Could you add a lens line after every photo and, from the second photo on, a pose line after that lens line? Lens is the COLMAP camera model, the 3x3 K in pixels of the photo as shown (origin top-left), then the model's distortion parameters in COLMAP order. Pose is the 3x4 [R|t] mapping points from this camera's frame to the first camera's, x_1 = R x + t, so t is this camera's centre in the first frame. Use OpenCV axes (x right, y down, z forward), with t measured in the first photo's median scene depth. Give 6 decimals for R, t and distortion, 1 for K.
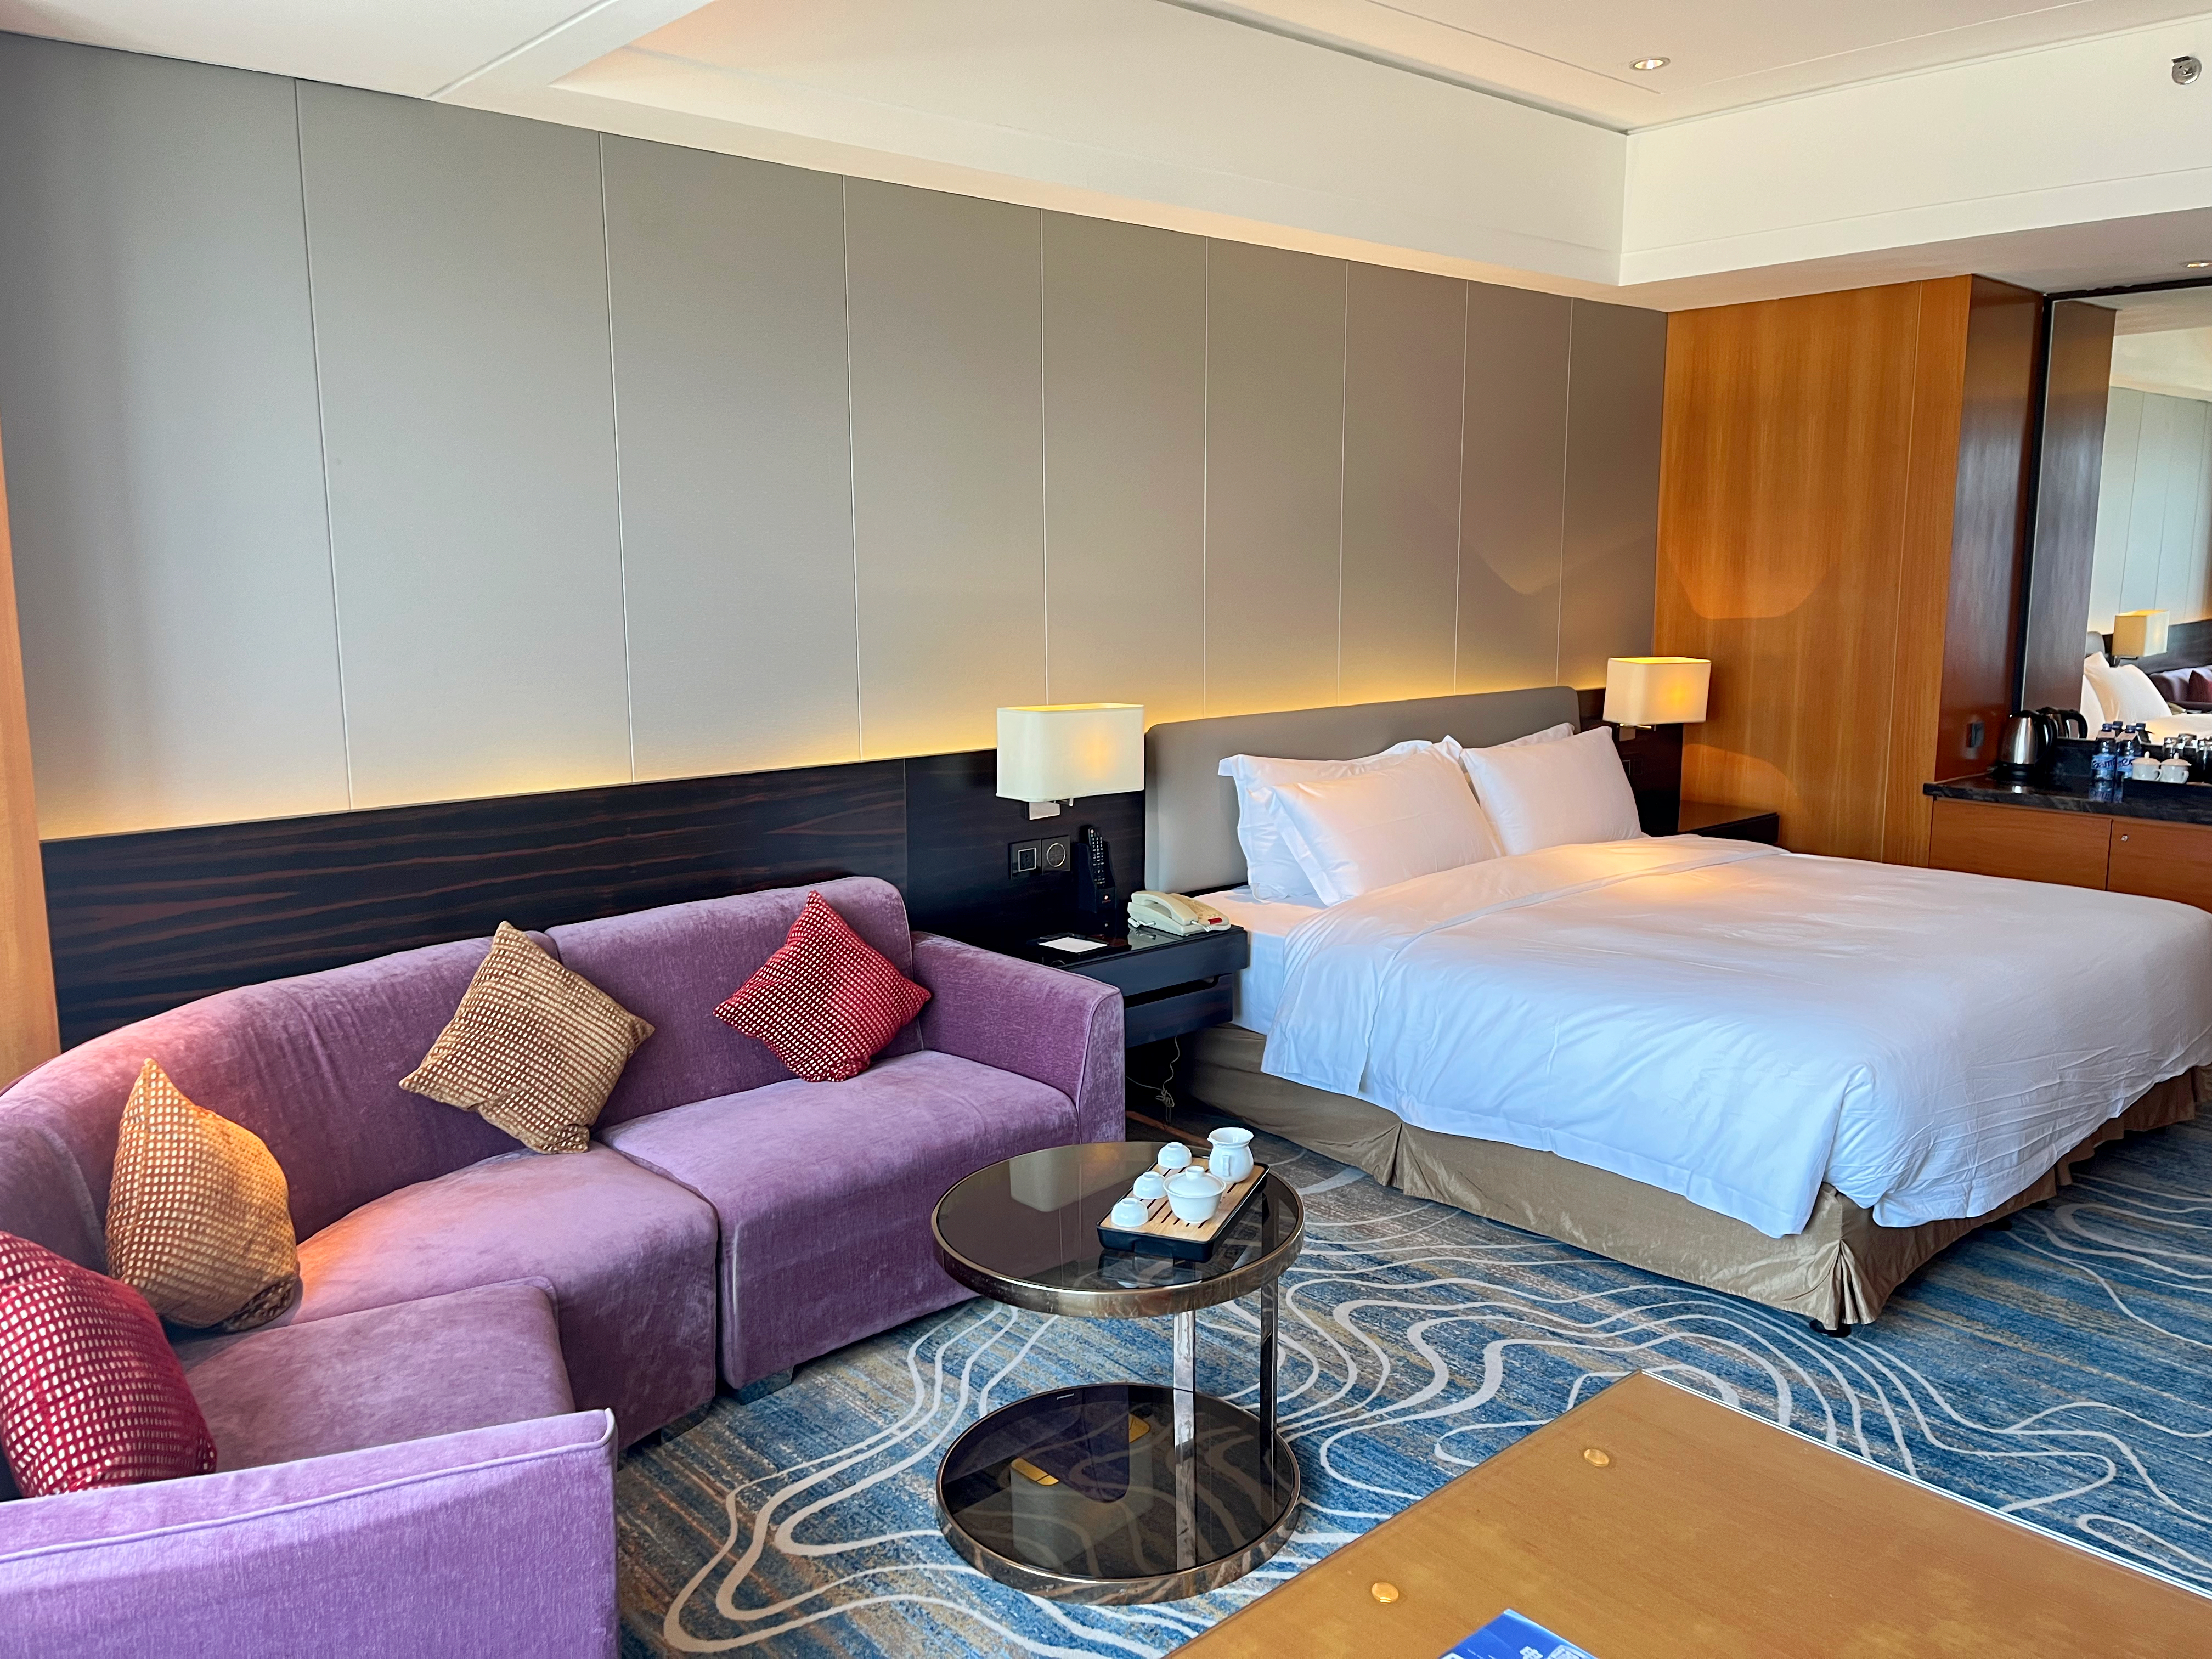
lens RADIAL K [[1673.0, 0, 1124.9], [0, 1673.0, 803.0], [0, 0, 1]] dist [0.067122, -0.086915]
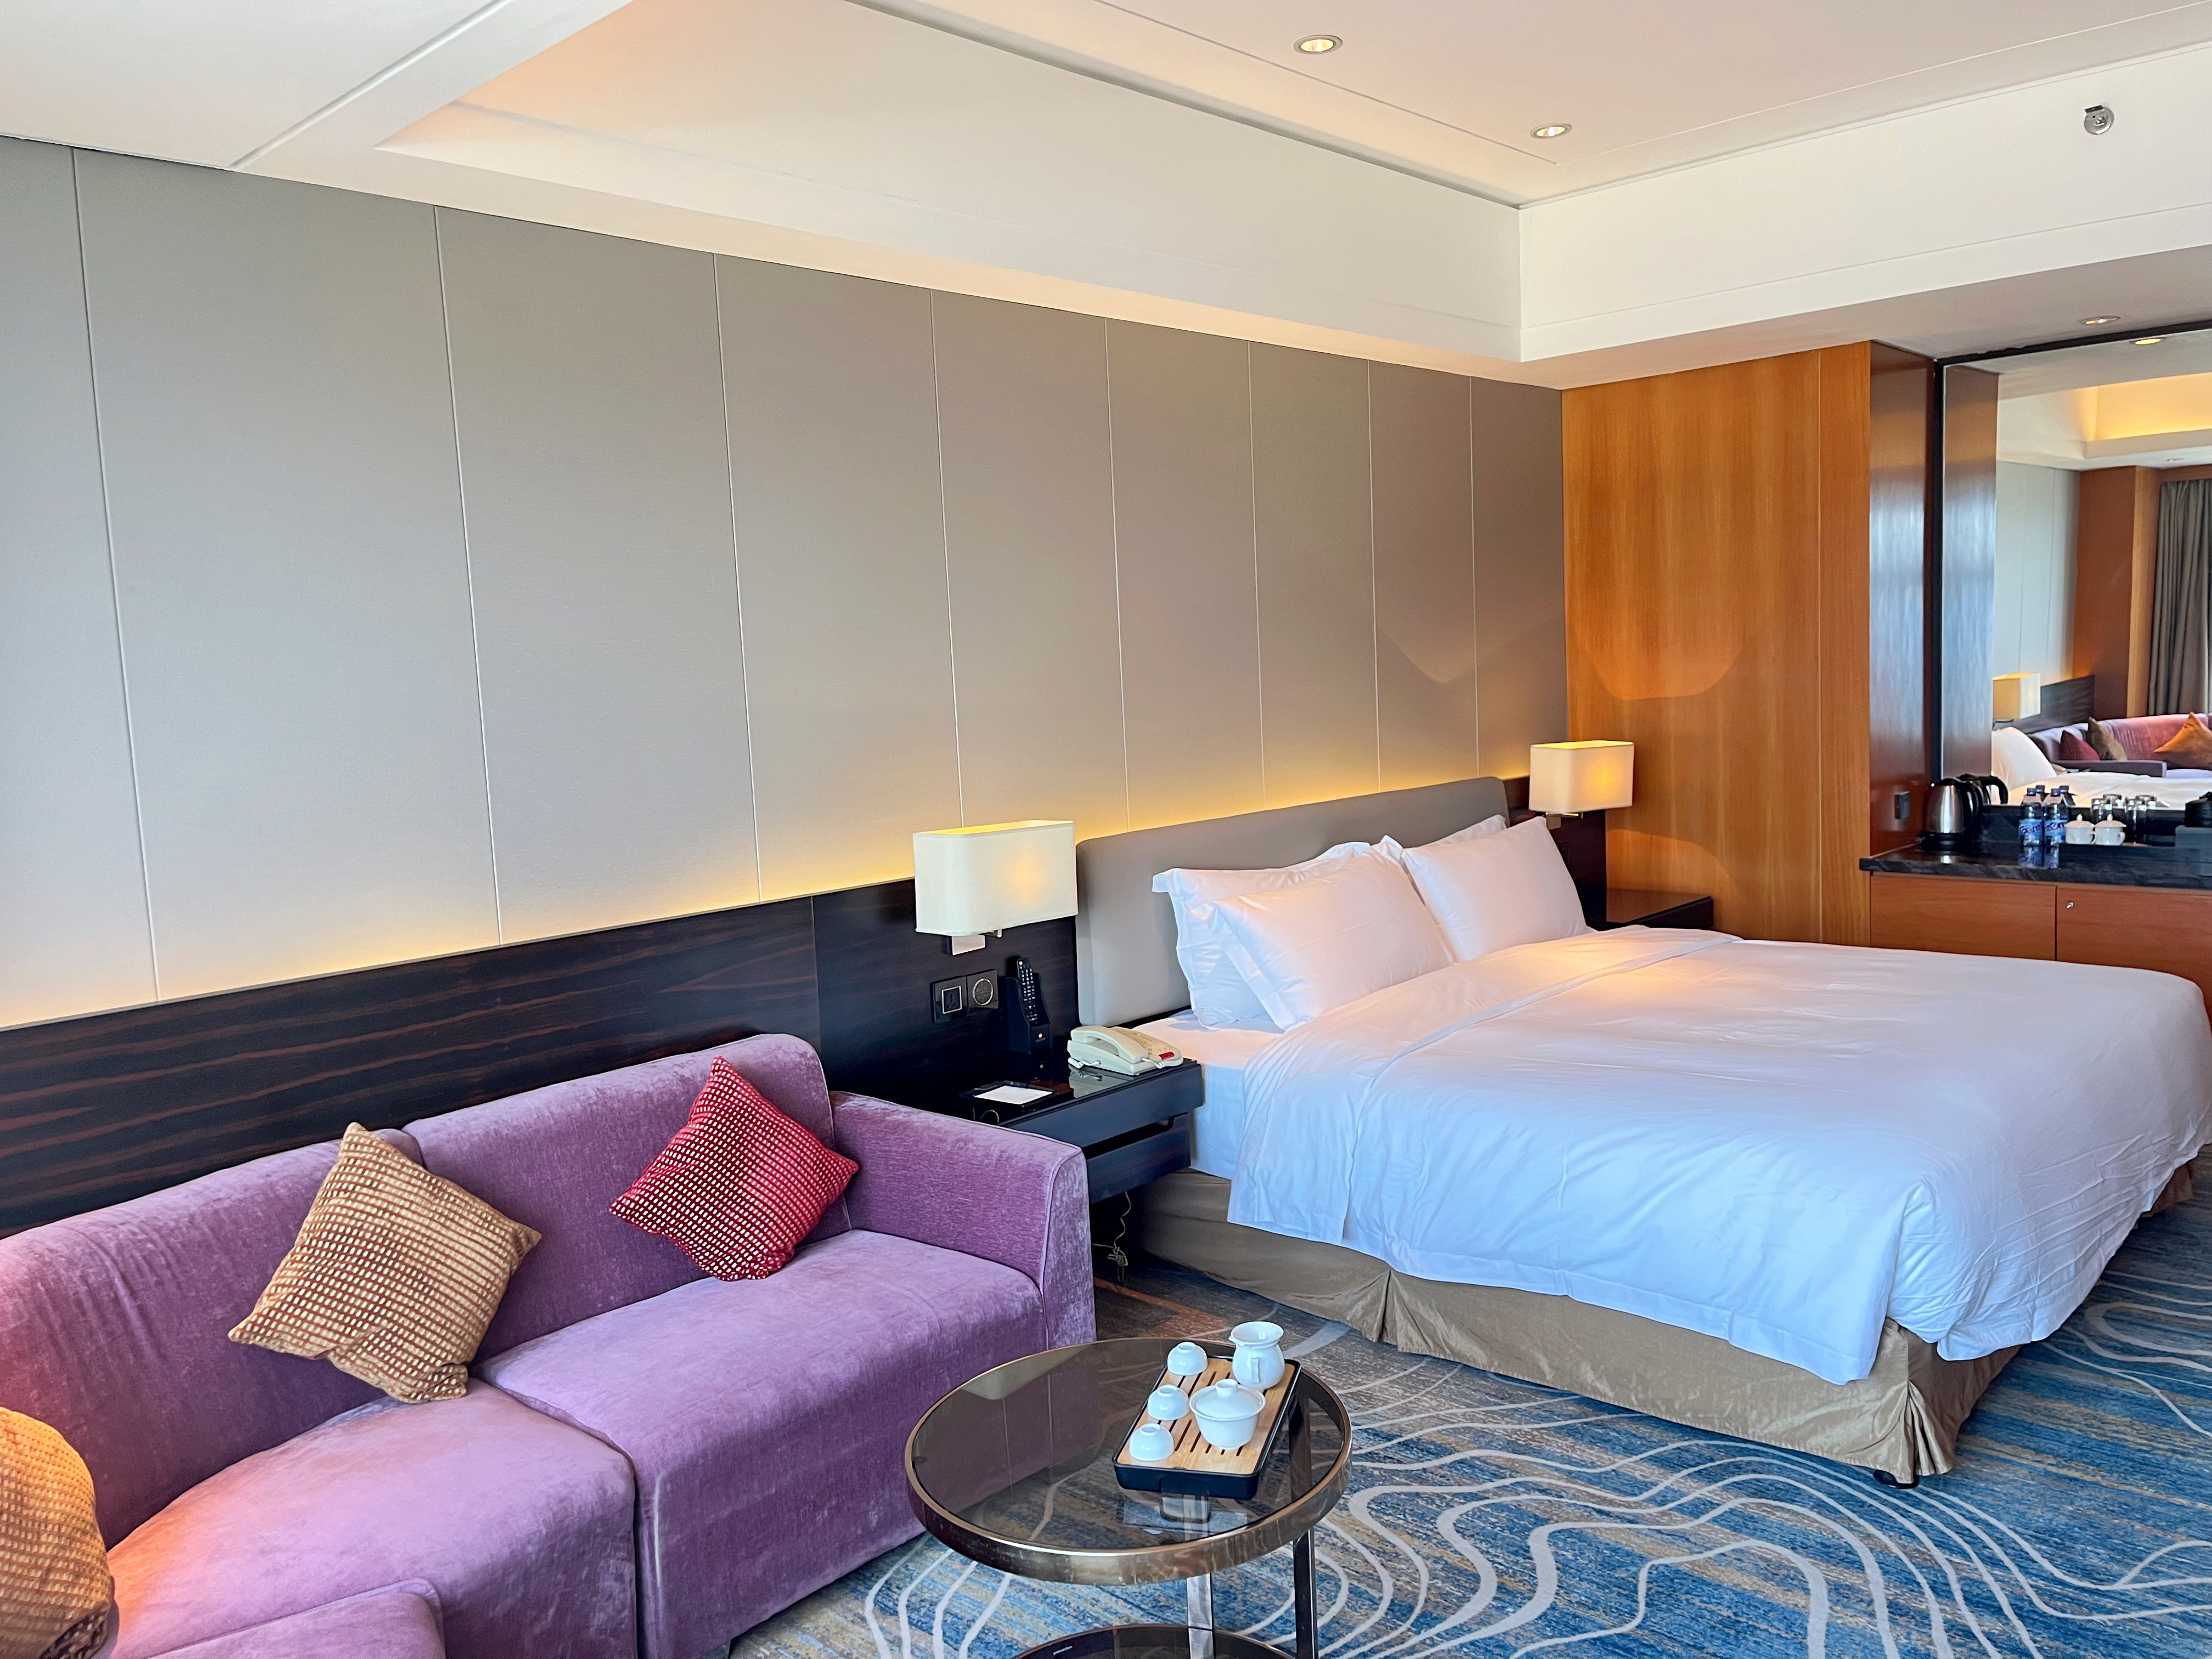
lens RADIAL K [[1673.0, 0, 1126.3], [0, 1673.0, 819.7], [0, 0, 1]] dist [0.067122, -0.086915]
pose [[0.994835, -0.051972, 0.087194, -0.046554], [0.056413, 0.997191, -0.049271, -0.015611], [-0.084389, 0.053936, 0.994972, 0.111164]]
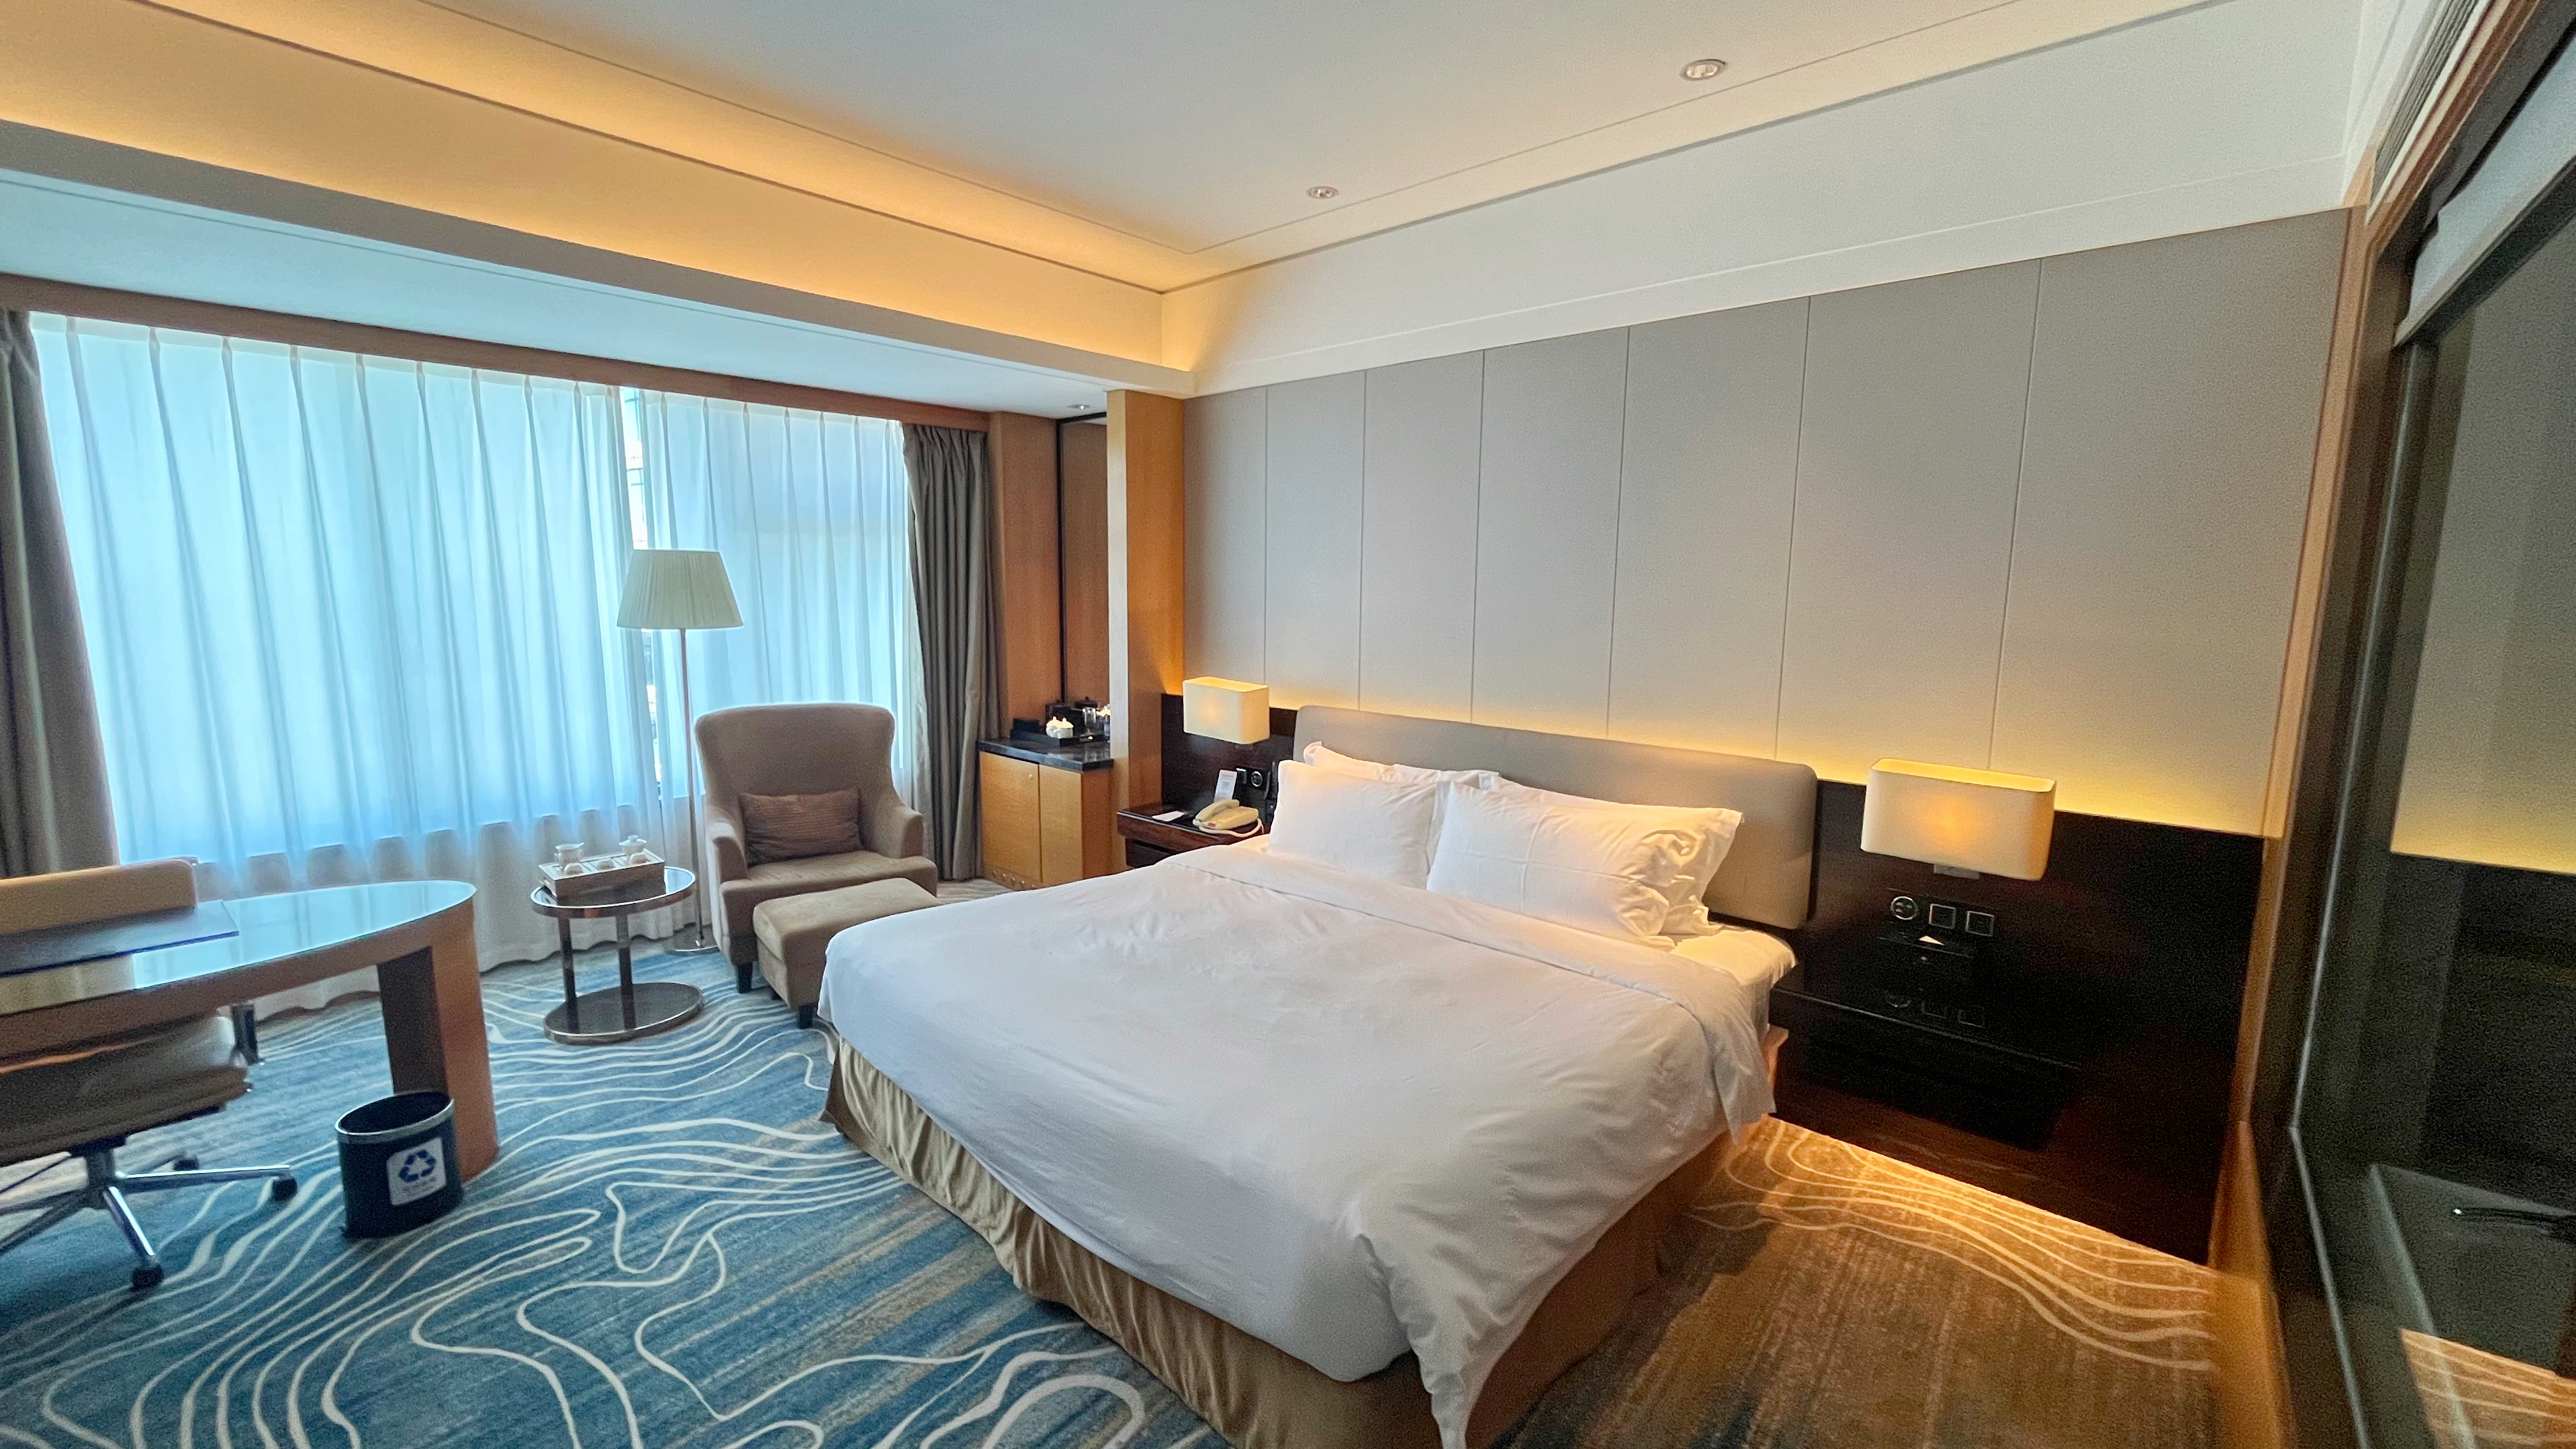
lens RADIAL K [[1055.3, 0, 1284.3], [0, 1055.3, 725.9], [0, 0, 1]] dist [-0.005396, 0.000917]
pose [[0.163526, 0.141804, -0.976295, 1.131050], [-0.159929, 0.980336, 0.115603, -0.175245], [0.973490, 0.137233, 0.182989, 1.019597]]
